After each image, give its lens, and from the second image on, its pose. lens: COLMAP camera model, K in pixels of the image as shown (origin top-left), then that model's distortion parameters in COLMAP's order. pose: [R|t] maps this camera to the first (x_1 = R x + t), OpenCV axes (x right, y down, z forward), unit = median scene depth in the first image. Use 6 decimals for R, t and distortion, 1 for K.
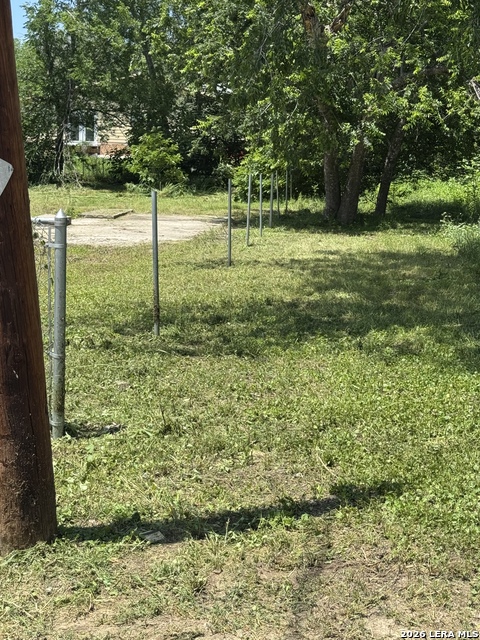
lens RADIAL K [[1047.4, 0, 242.6], [0, 1047.4, 322.7], [0, 0, 1]] dist [0.132724, 0.000000]
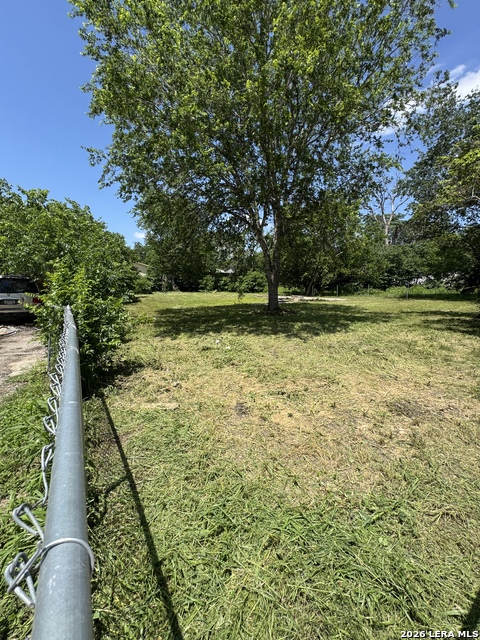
lens RADIAL K [[256.5, 0, 240.7], [0, 256.5, 320.2], [0, 0, 1]] dist [-0.001439, 0.000460]
pose [[0.796136, -0.107007, 0.595582, -0.821721], [0.109162, 0.993490, 0.032578, -0.058025], [-0.595190, 0.039079, 0.802634, 0.263170]]
